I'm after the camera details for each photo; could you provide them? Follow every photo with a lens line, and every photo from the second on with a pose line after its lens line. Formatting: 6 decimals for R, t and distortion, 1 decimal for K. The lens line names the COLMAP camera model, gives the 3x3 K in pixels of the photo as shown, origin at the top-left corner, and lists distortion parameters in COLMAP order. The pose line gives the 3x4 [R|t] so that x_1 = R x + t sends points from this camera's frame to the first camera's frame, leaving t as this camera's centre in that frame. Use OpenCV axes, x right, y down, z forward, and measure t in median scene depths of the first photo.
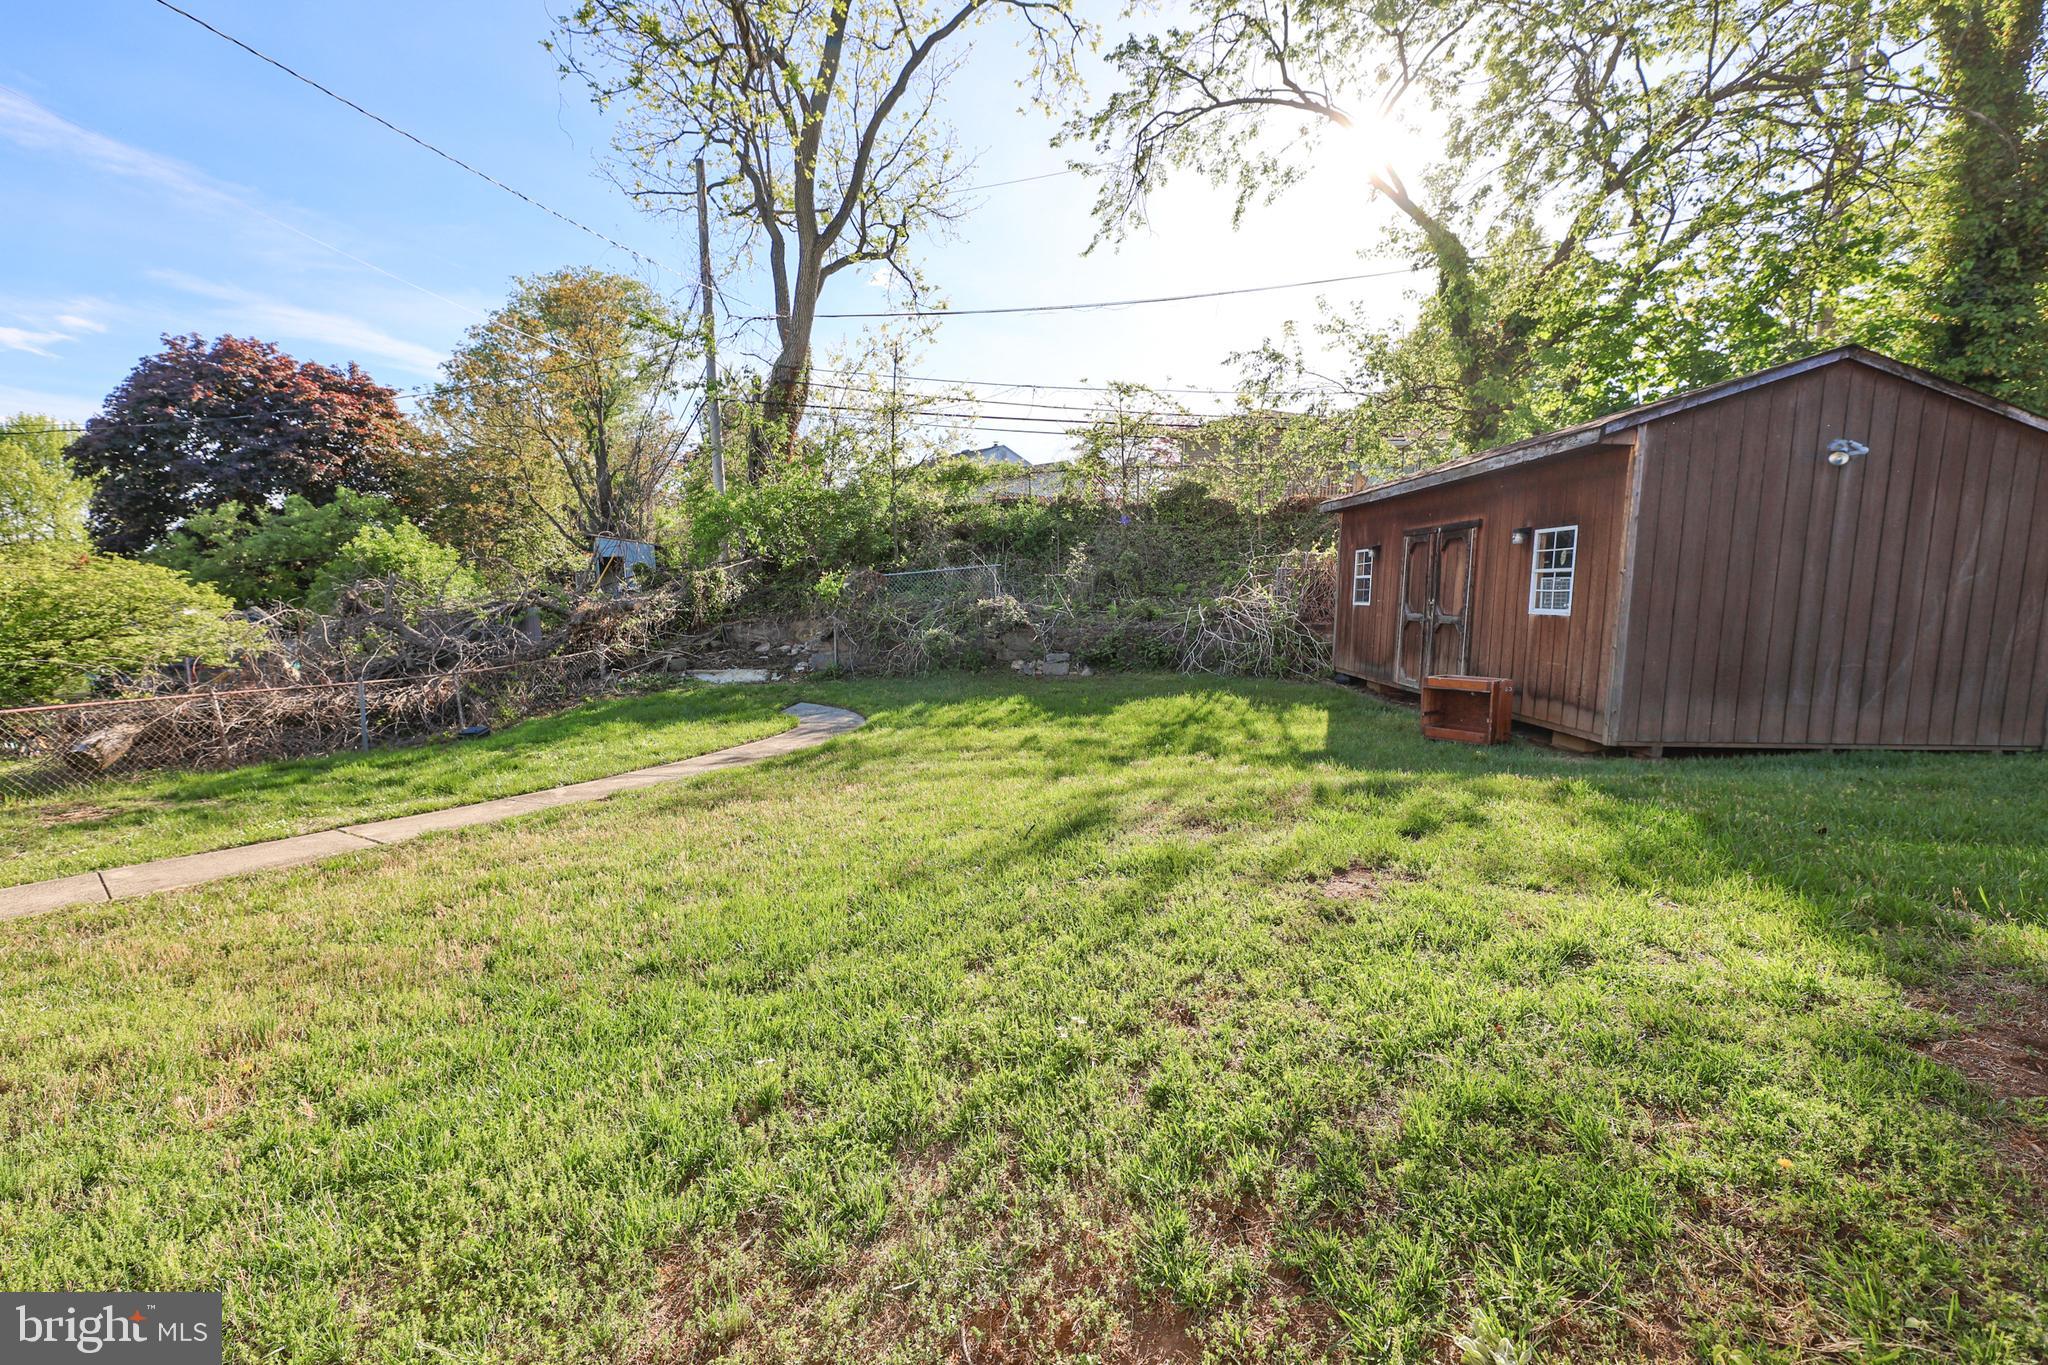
lens RADIAL K [[820.0, 0, 1024.0], [0, 820.0, 682.5], [0, 0, 1]] dist [0.000676, 0.000039]
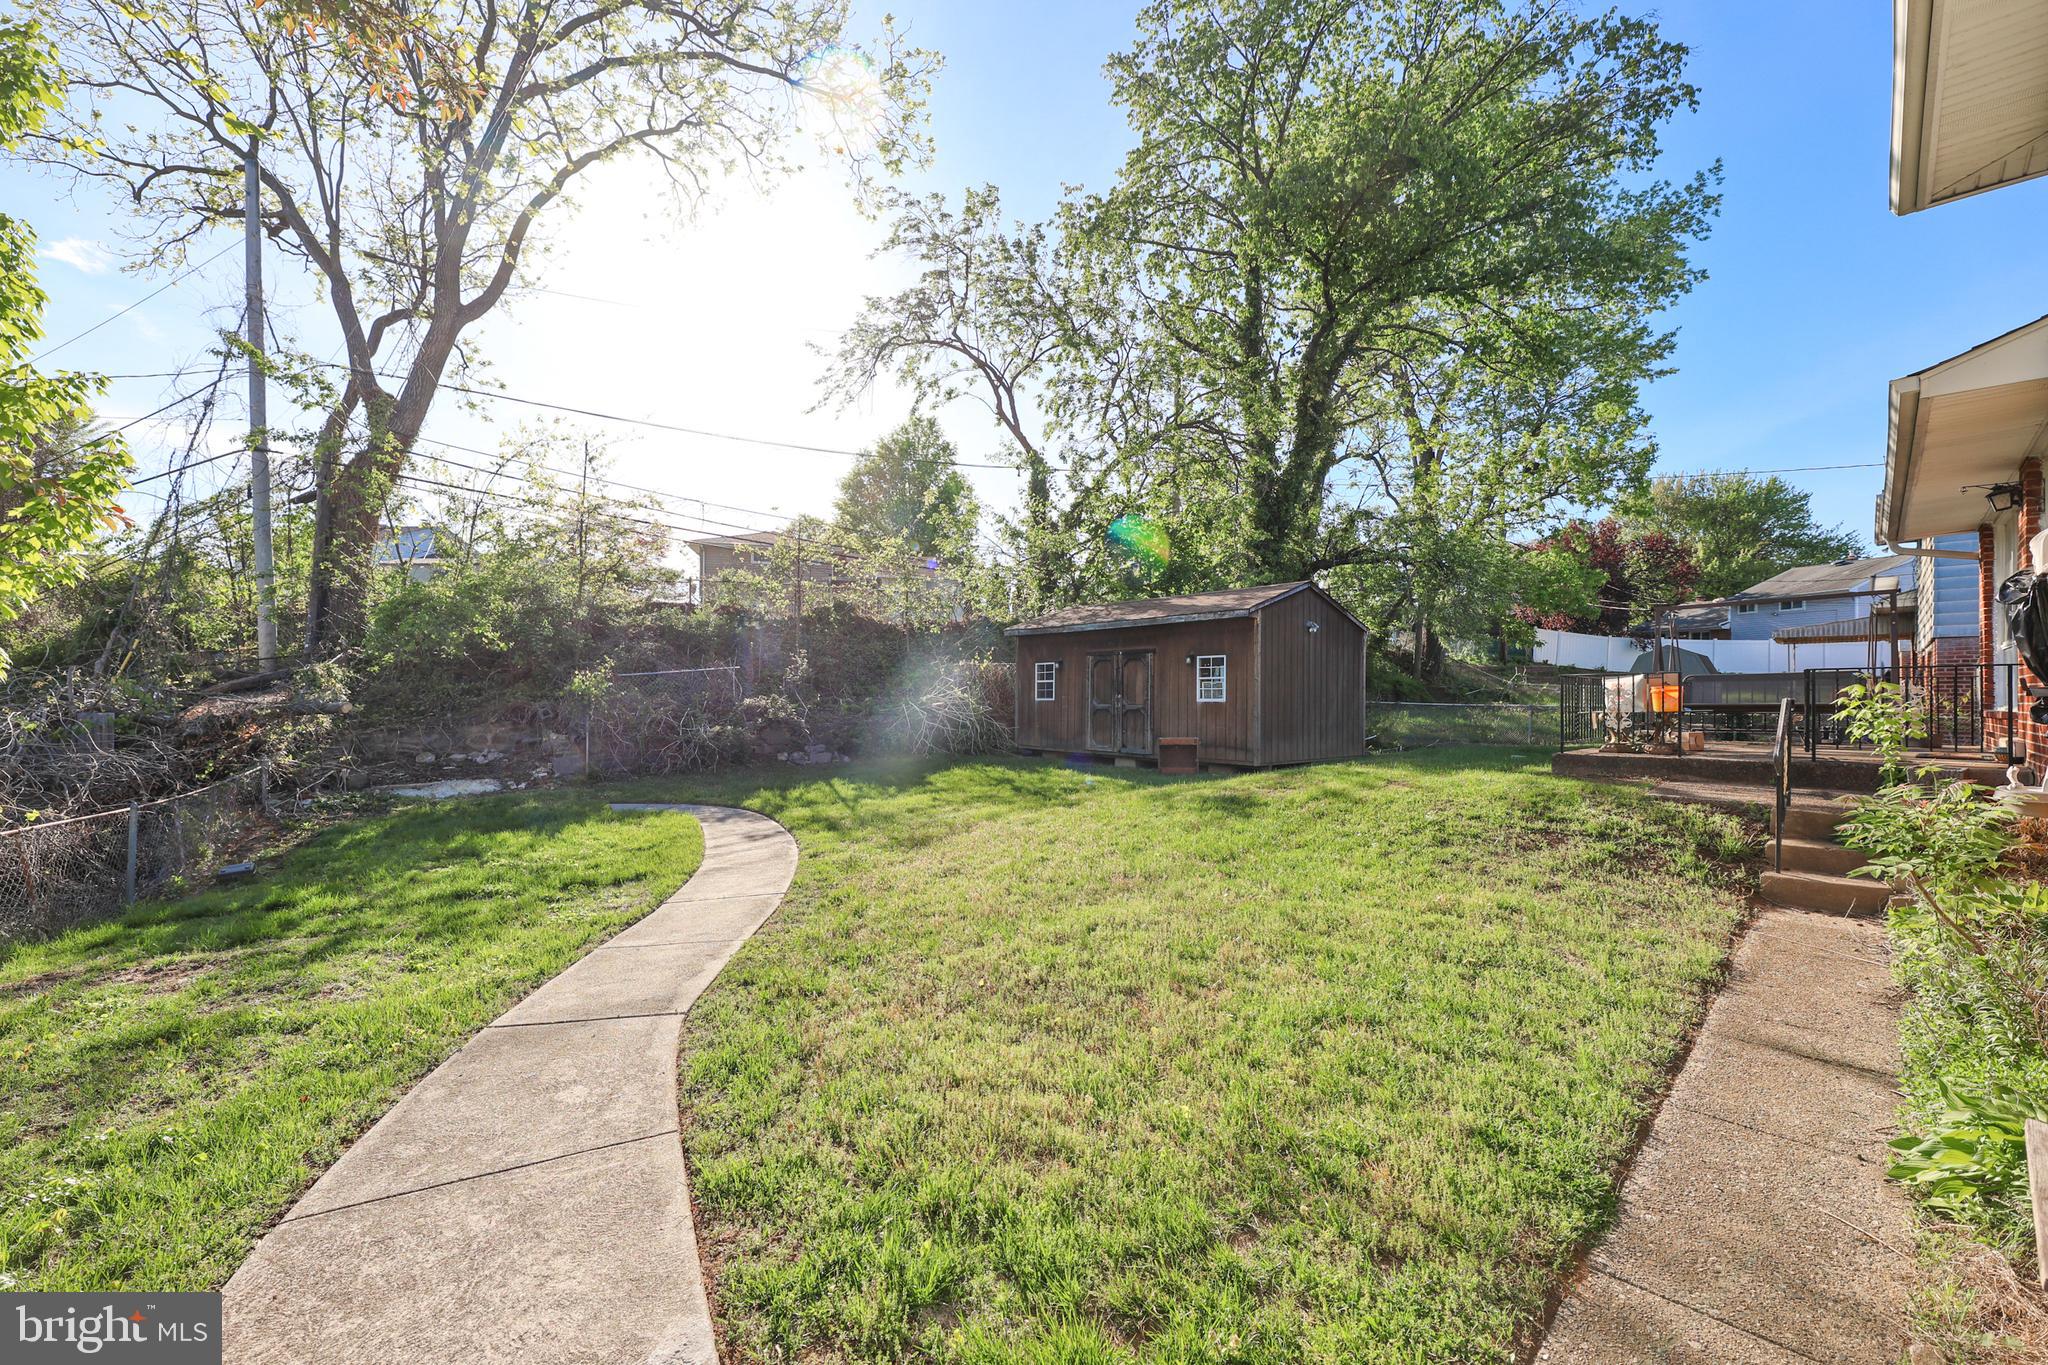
lens RADIAL K [[801.2, 0, 1024.0], [0, 801.2, 682.5], [0, 0, 1]] dist [-0.000538, -0.000039]
pose [[0.802845, 0.001437, 0.596186, -0.406483], [0.070801, 0.992691, -0.097736, 0.011202], [-0.591969, 0.120677, 0.796875, -0.104839]]
